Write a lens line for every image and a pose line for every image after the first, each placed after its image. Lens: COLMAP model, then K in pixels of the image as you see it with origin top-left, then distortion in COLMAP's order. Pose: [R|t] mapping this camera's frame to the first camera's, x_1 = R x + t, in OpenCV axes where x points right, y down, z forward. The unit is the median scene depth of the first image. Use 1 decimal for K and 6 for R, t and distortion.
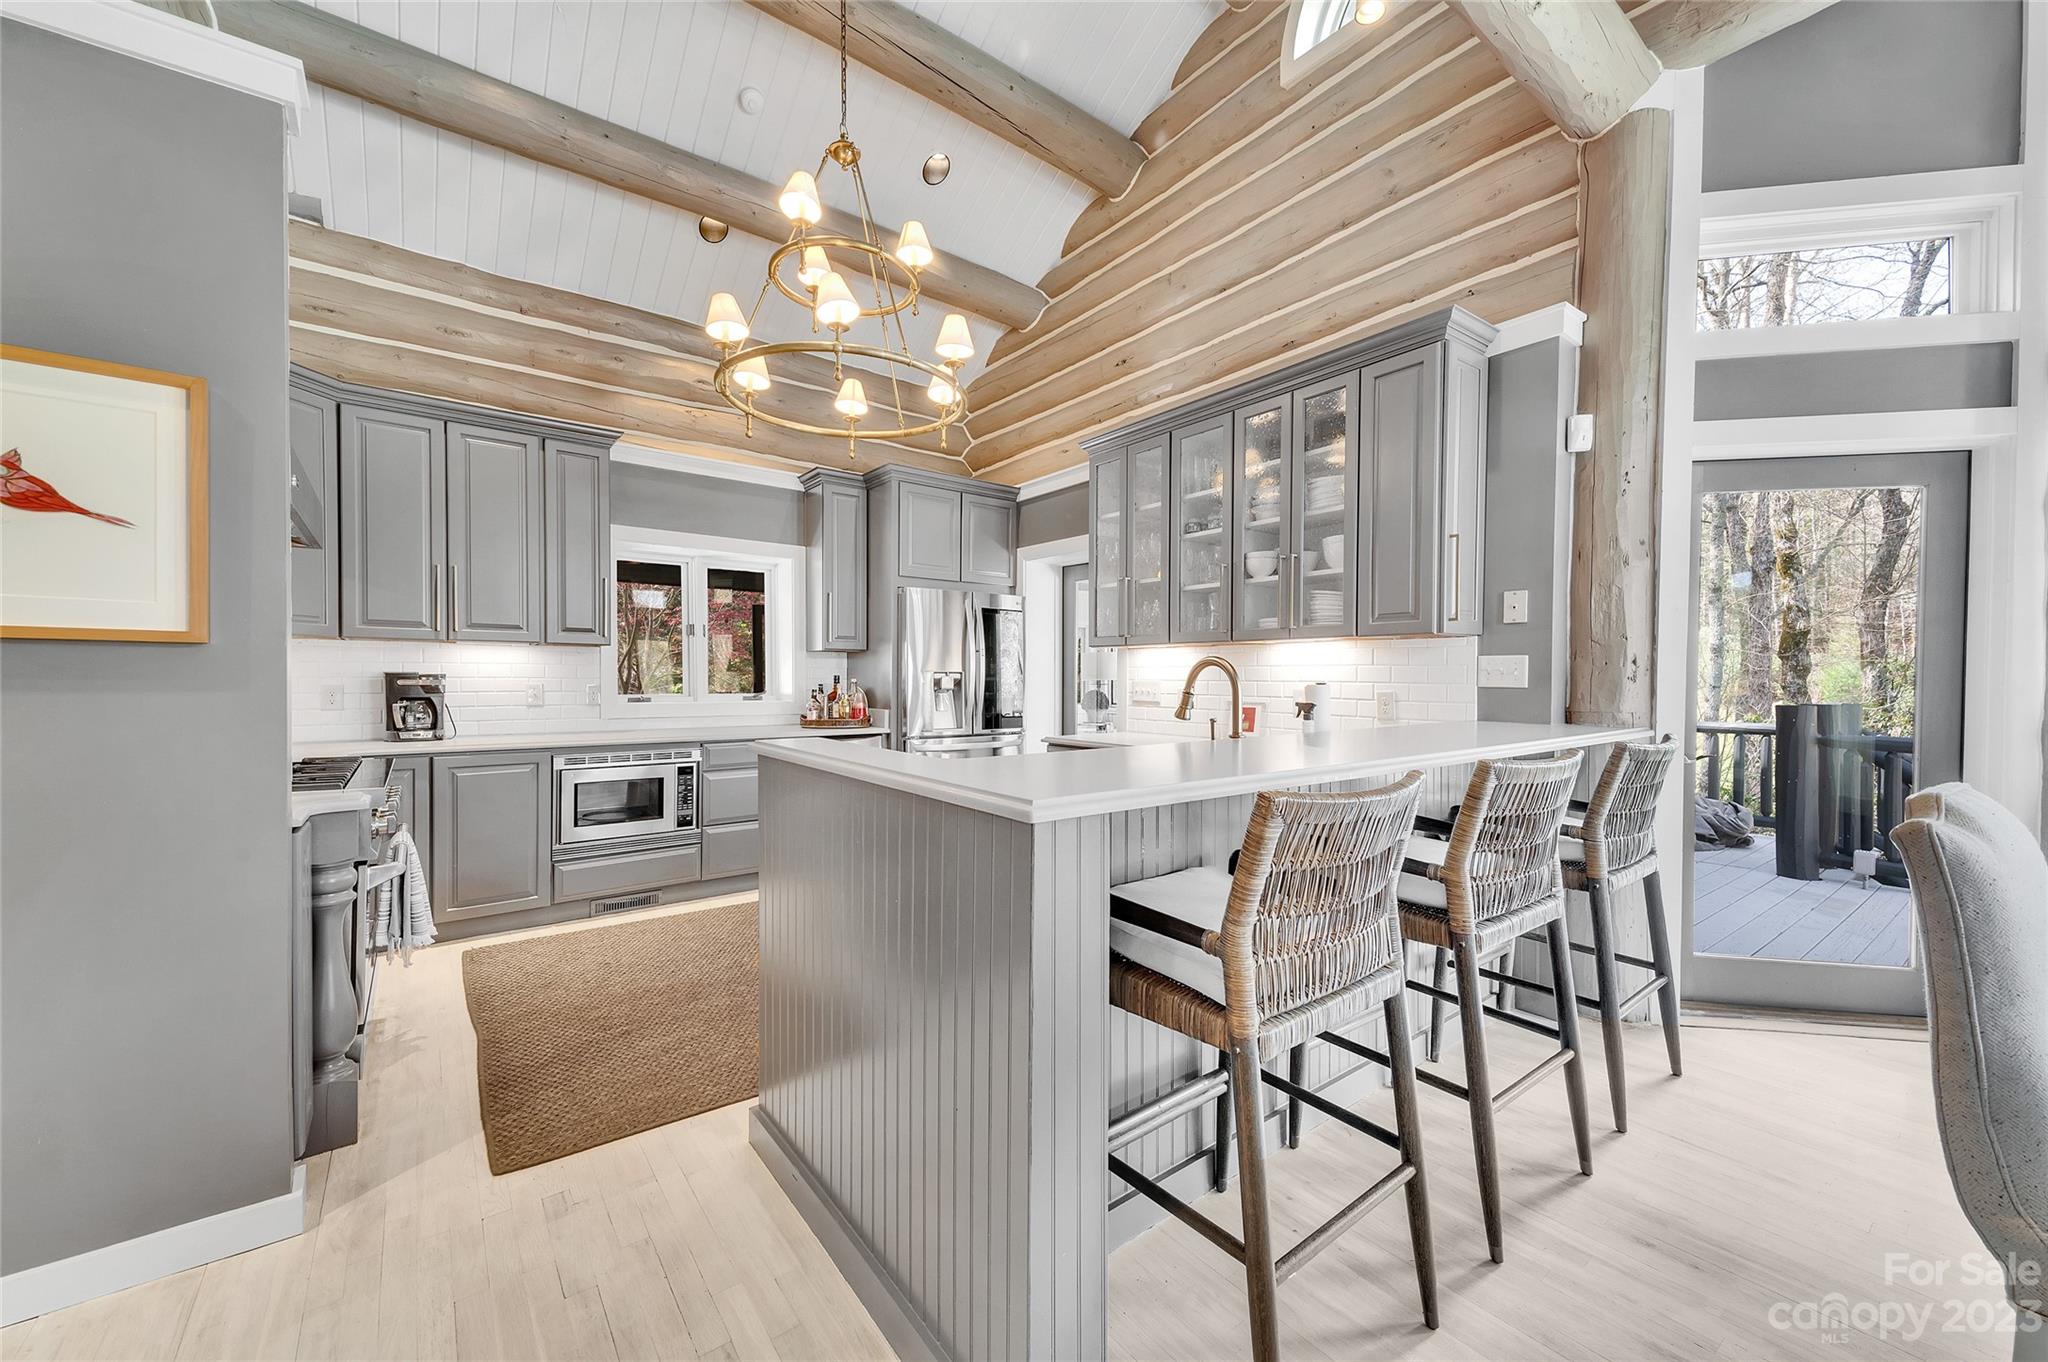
lens RADIAL K [[785.7, 0, 1031.1], [0, 785.7, 685.3], [0, 0, 1]] dist [0.020980, -0.005570]
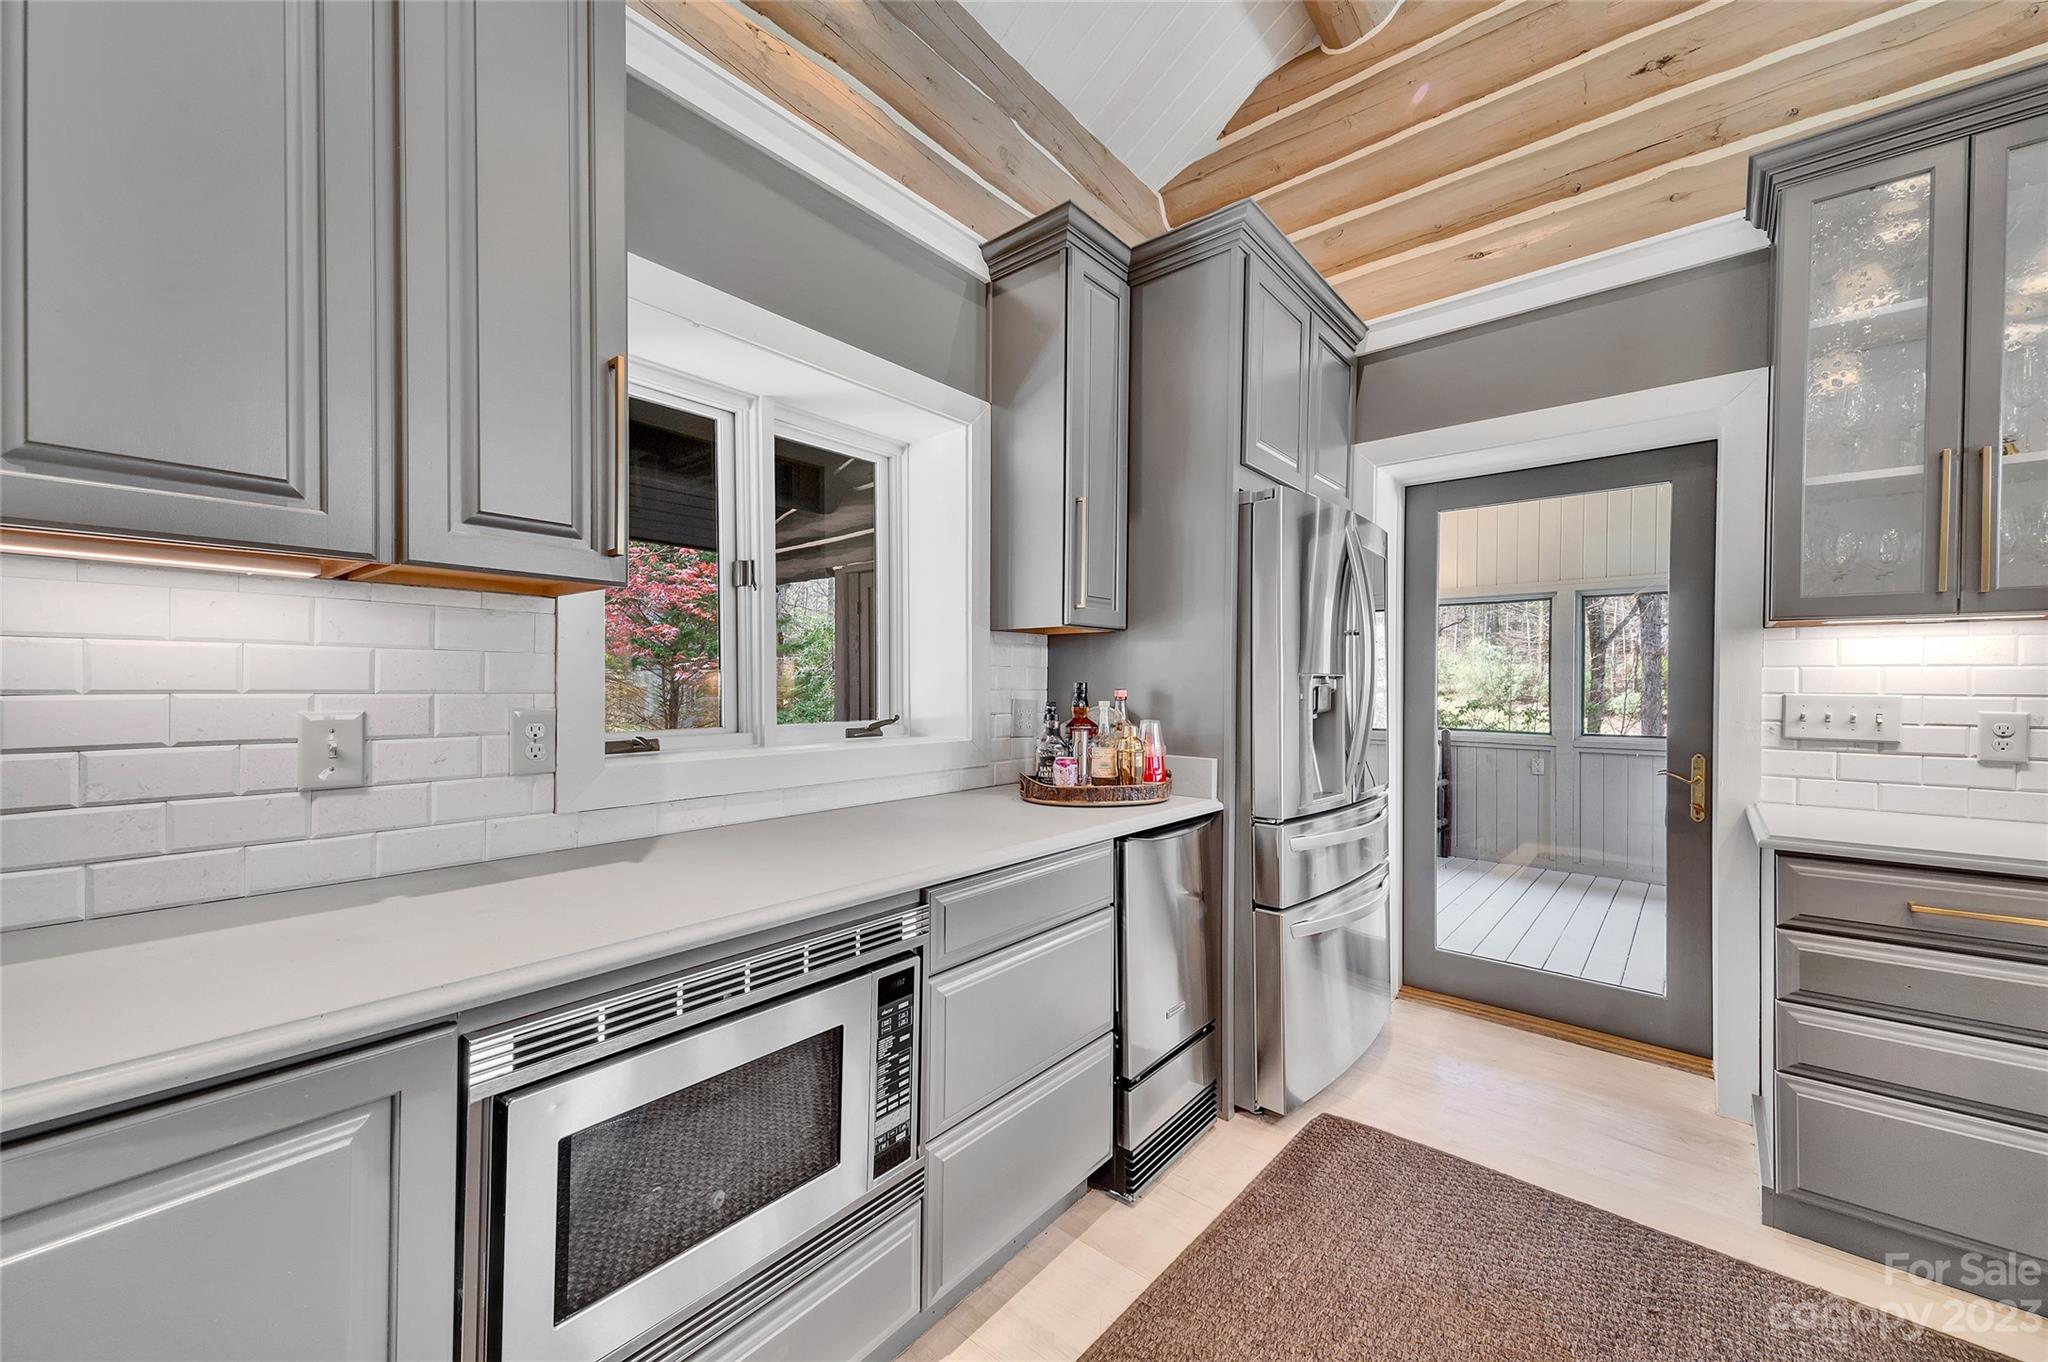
lens RADIAL K [[785.7, 0, 1023.7], [0, 785.7, 683.5], [0, 0, 1]] dist [0.020980, -0.005570]
pose [[0.977747, -0.002714, 0.209768, -0.387296], [0.004120, 0.999972, -0.006266, -0.009767], [-0.209745, 0.006991, 0.977731, 0.580129]]
